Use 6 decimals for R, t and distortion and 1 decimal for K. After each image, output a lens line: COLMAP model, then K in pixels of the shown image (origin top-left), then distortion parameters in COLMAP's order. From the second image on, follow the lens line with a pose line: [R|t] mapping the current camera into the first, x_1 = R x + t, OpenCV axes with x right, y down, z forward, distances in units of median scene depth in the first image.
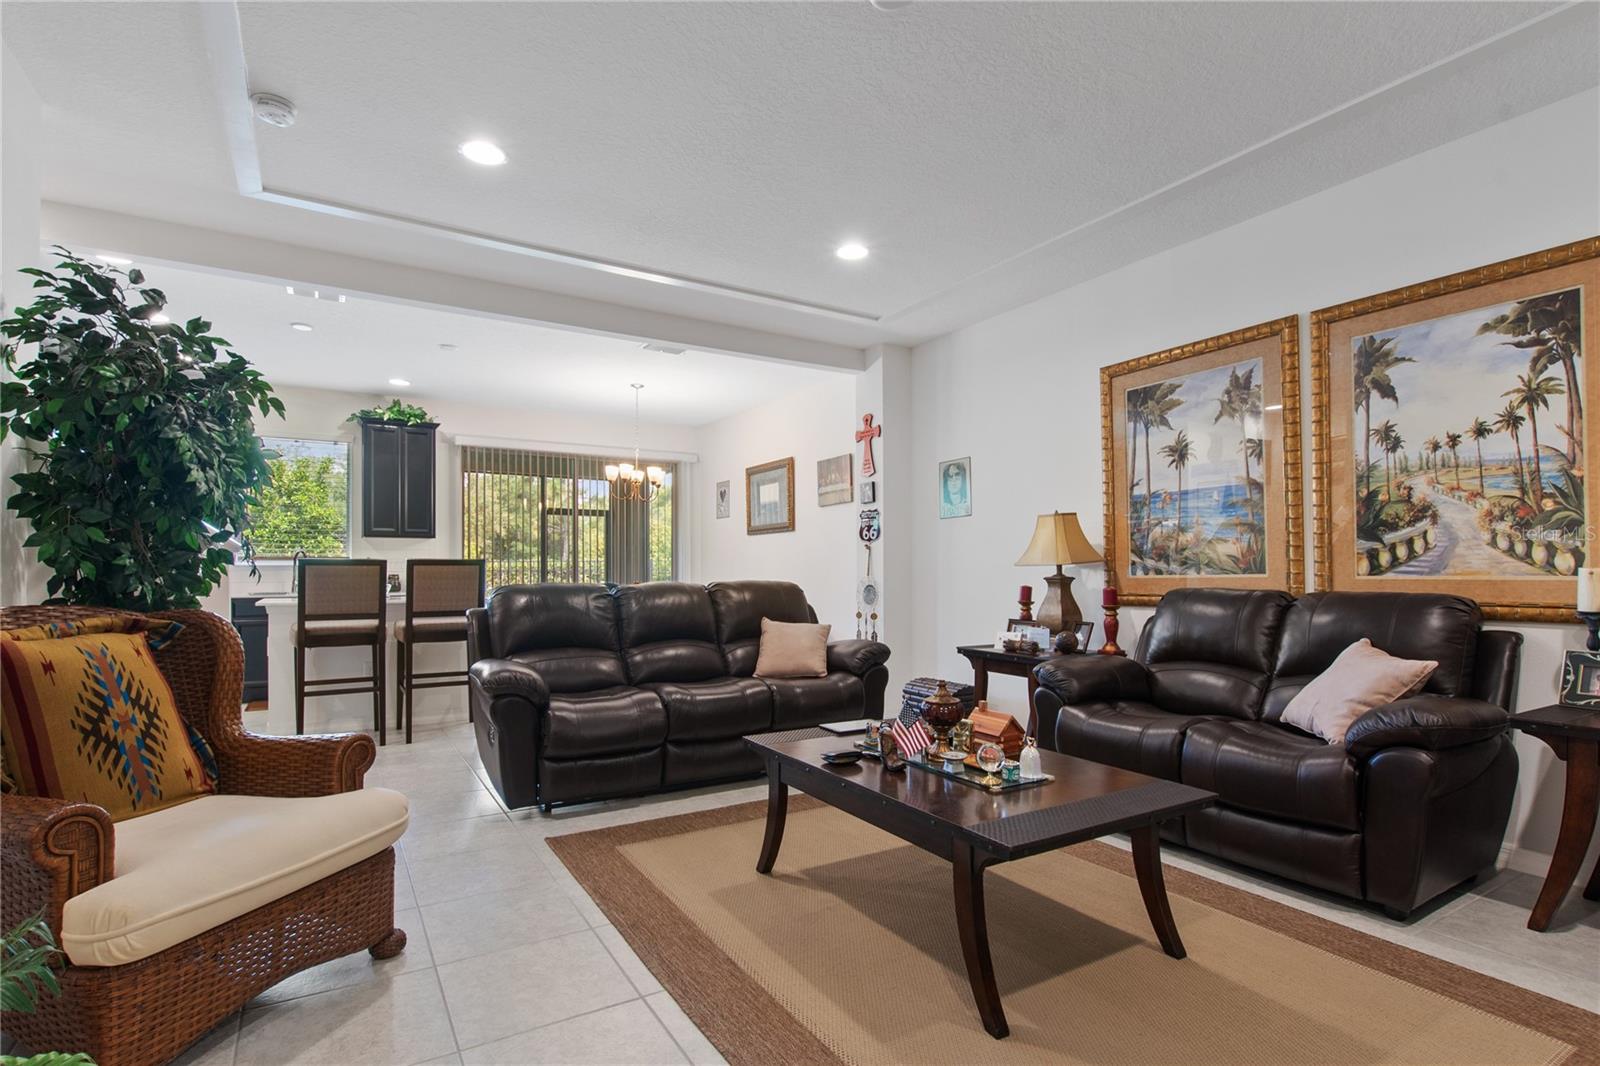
lens RADIAL K [[779.8, 0, 796.9], [0, 779.8, 572.8], [0, 0, 1]] dist [-0.000207, -0.000650]
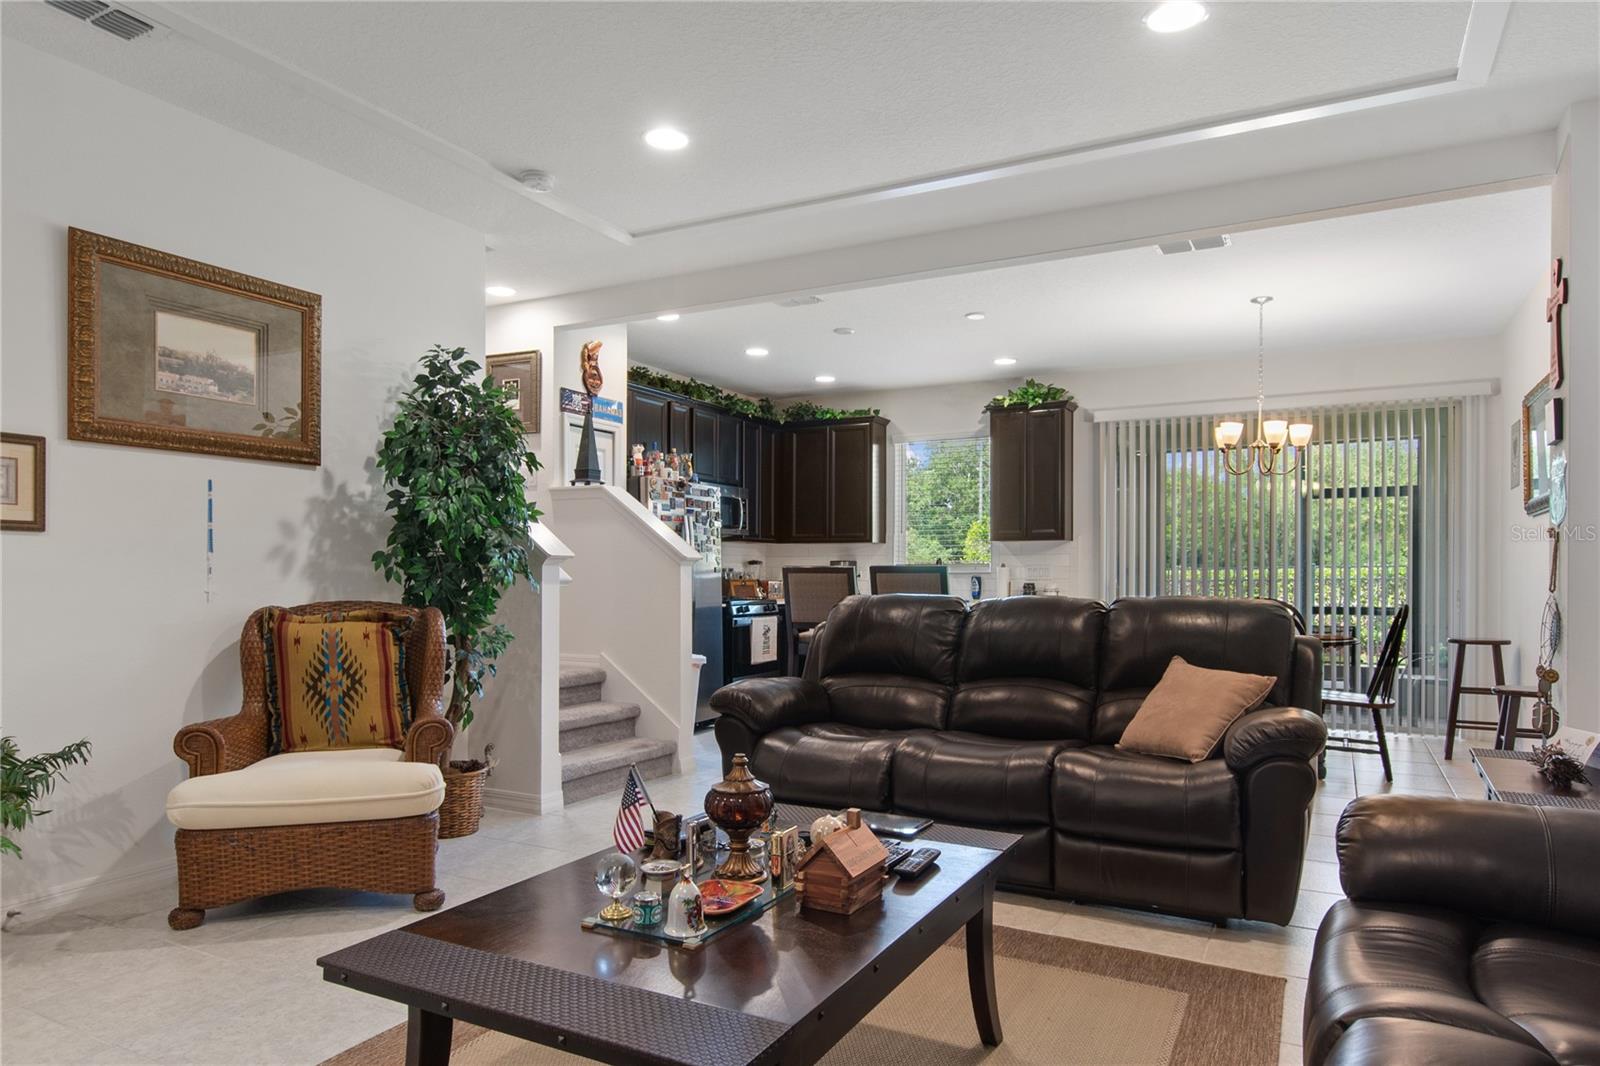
lens RADIAL K [[1000.0, 0, 799.6], [0, 1000.0, 594.5], [0, 0, 1]] dist [0.002121, 0.000282]
pose [[0.508132, 0.017949, -0.861092, 0.407475], [-0.006546, 0.999834, 0.016979, -0.003014], [0.861254, -0.002991, 0.508166, 0.285687]]
